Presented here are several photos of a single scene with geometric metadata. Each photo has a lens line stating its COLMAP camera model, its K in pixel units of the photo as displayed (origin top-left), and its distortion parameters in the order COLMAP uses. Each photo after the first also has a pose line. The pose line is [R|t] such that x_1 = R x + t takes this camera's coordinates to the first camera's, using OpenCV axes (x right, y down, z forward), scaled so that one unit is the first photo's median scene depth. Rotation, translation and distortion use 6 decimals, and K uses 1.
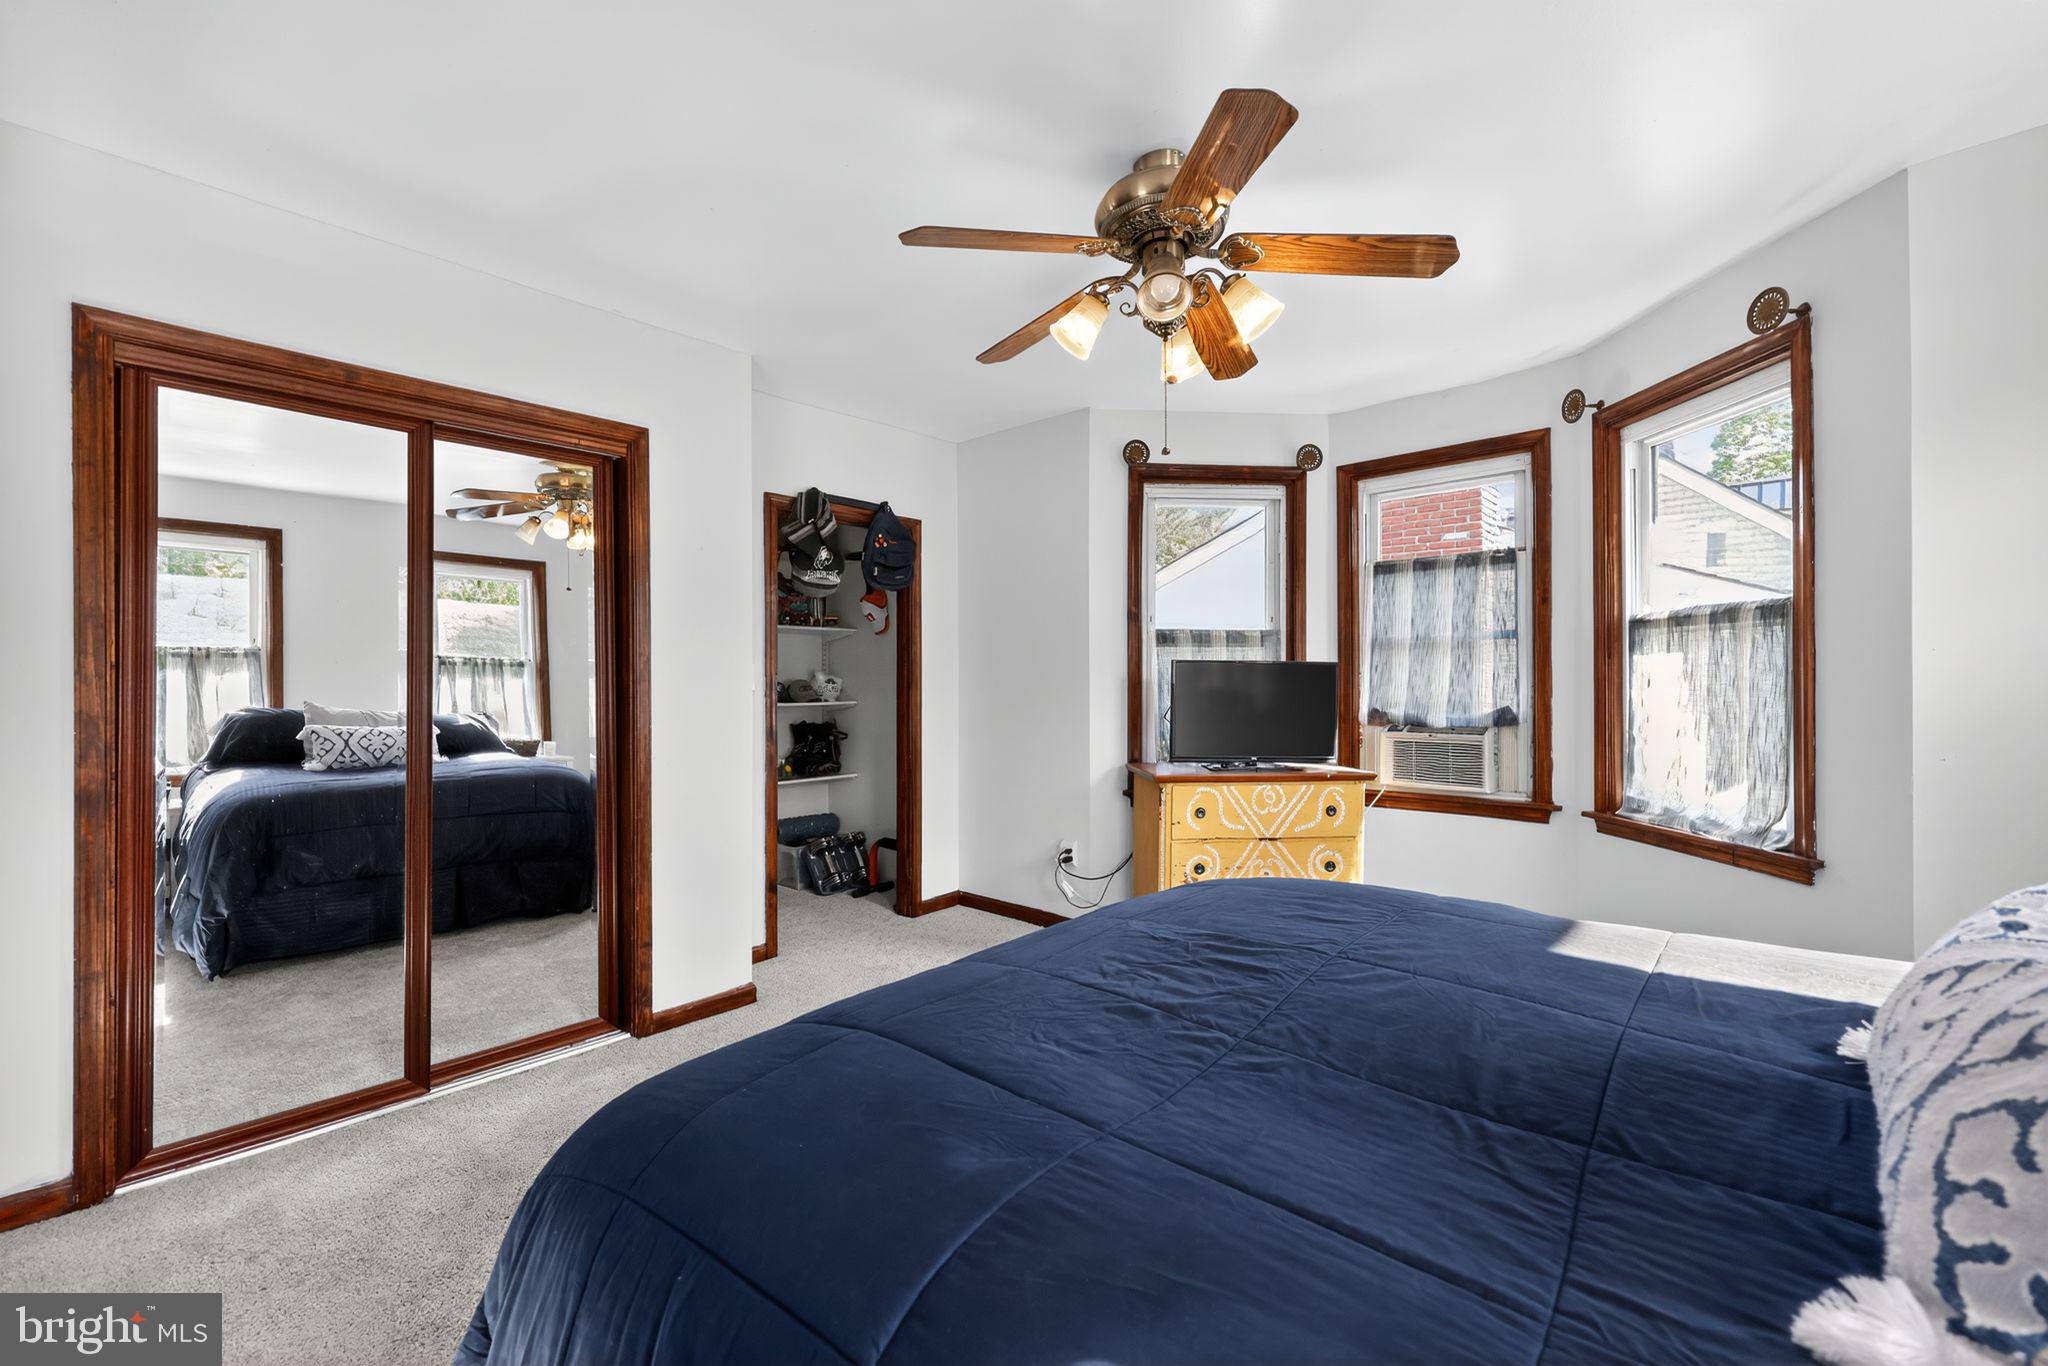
lens RADIAL K [[813.2, 0, 1017.9], [0, 813.2, 681.7], [0, 0, 1]] dist [0.001140, -0.000007]
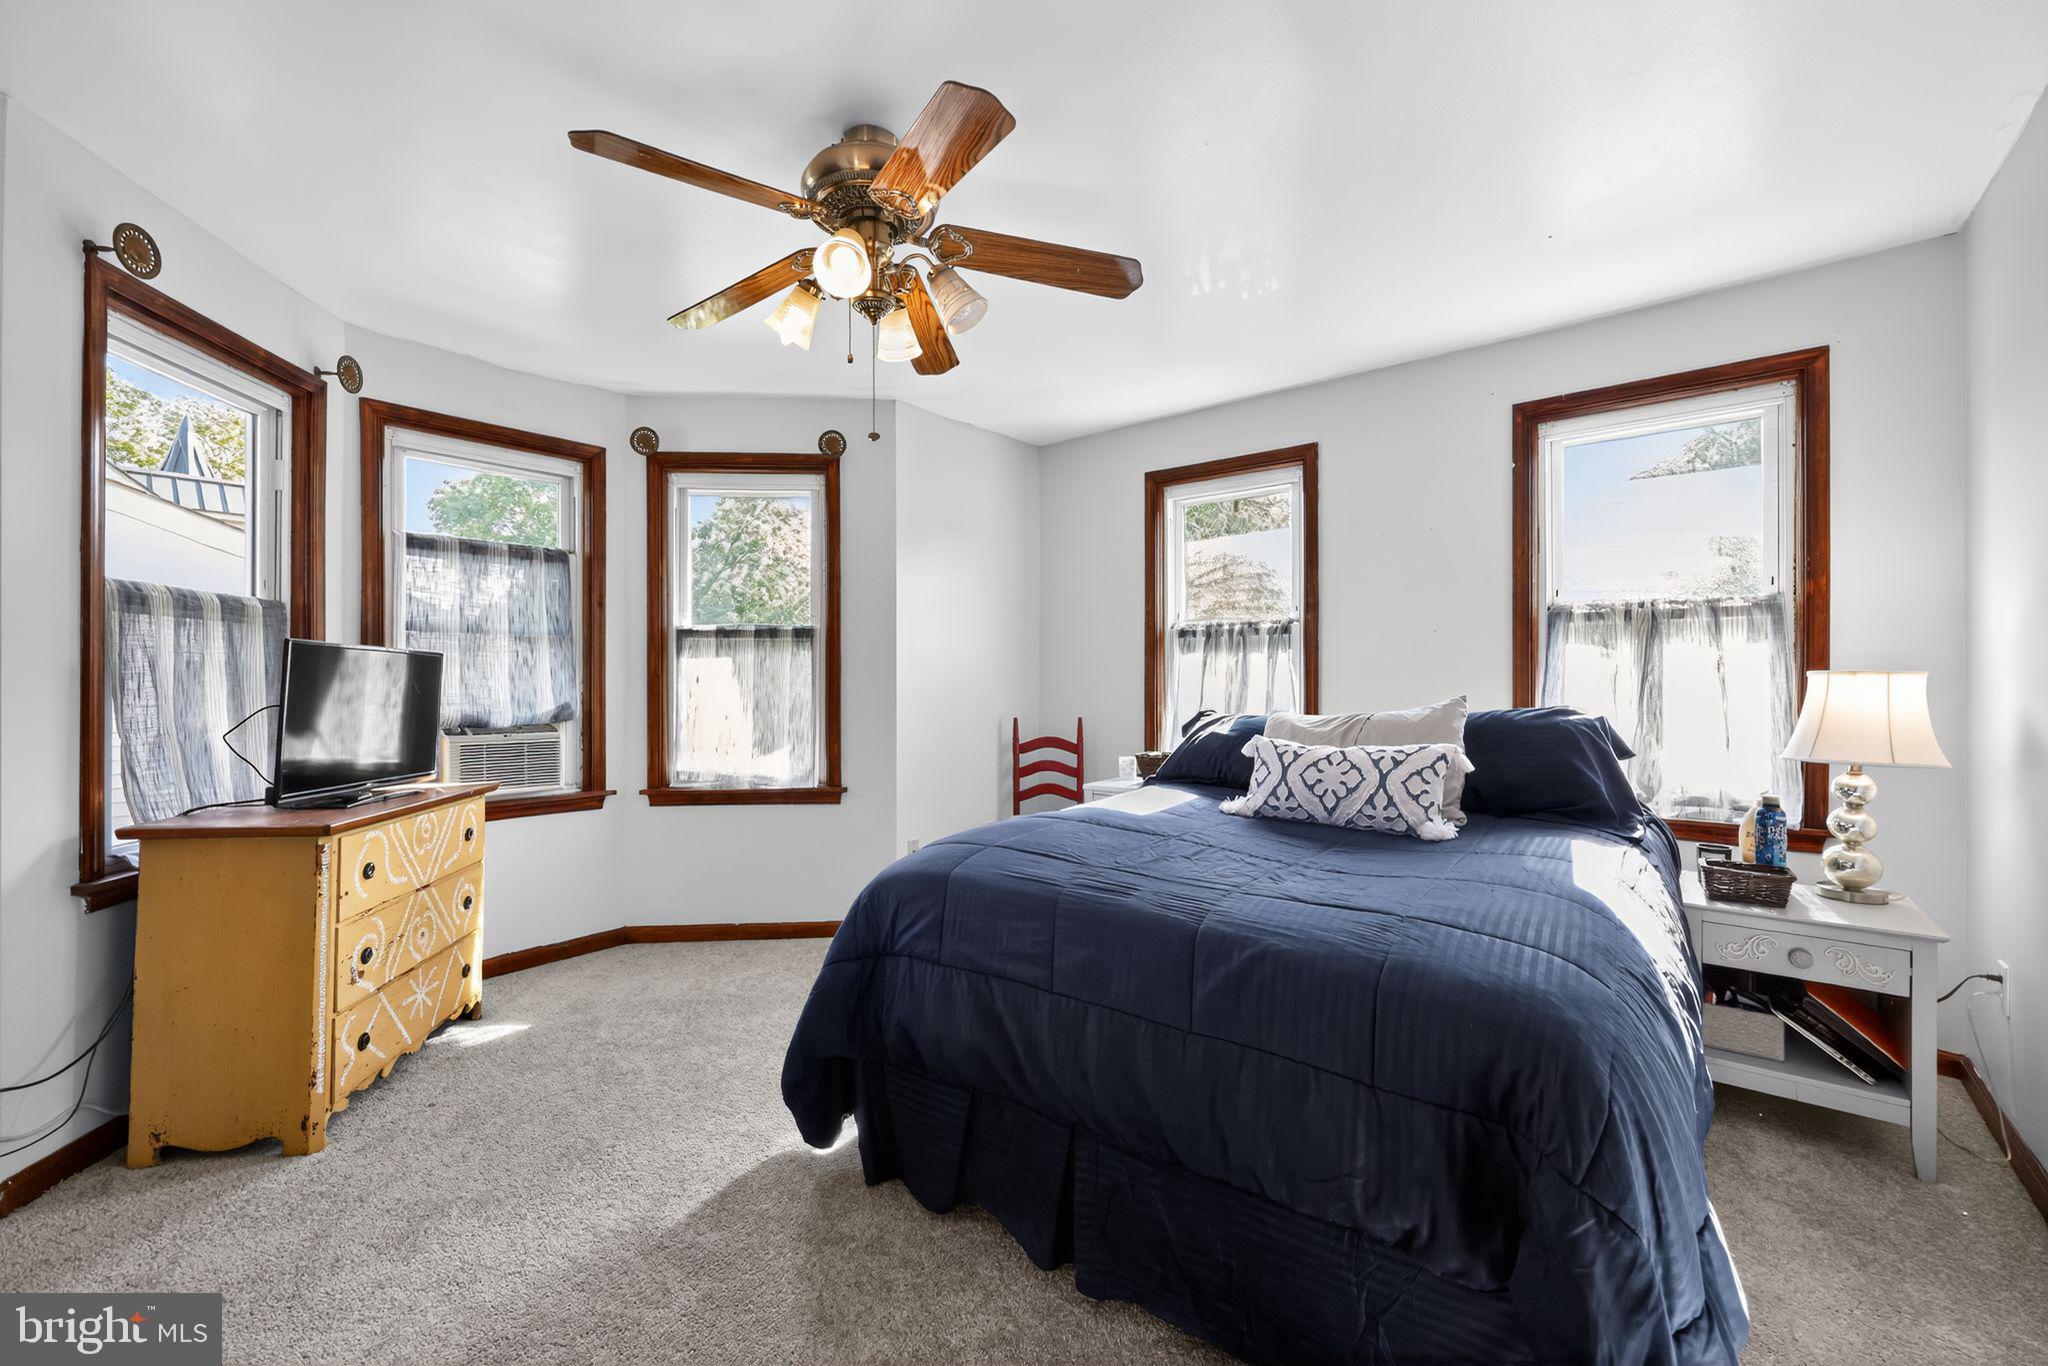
lens RADIAL K [[813.2, 0, 1015.5], [0, 813.2, 678.2], [0, 0, 1]] dist [0.001140, -0.000007]
pose [[-0.017474, 0.005402, 0.999833, -0.447423], [0.001029, 0.999985, -0.005385, 0.005369], [-0.999847, 0.000935, -0.017479, 0.456326]]
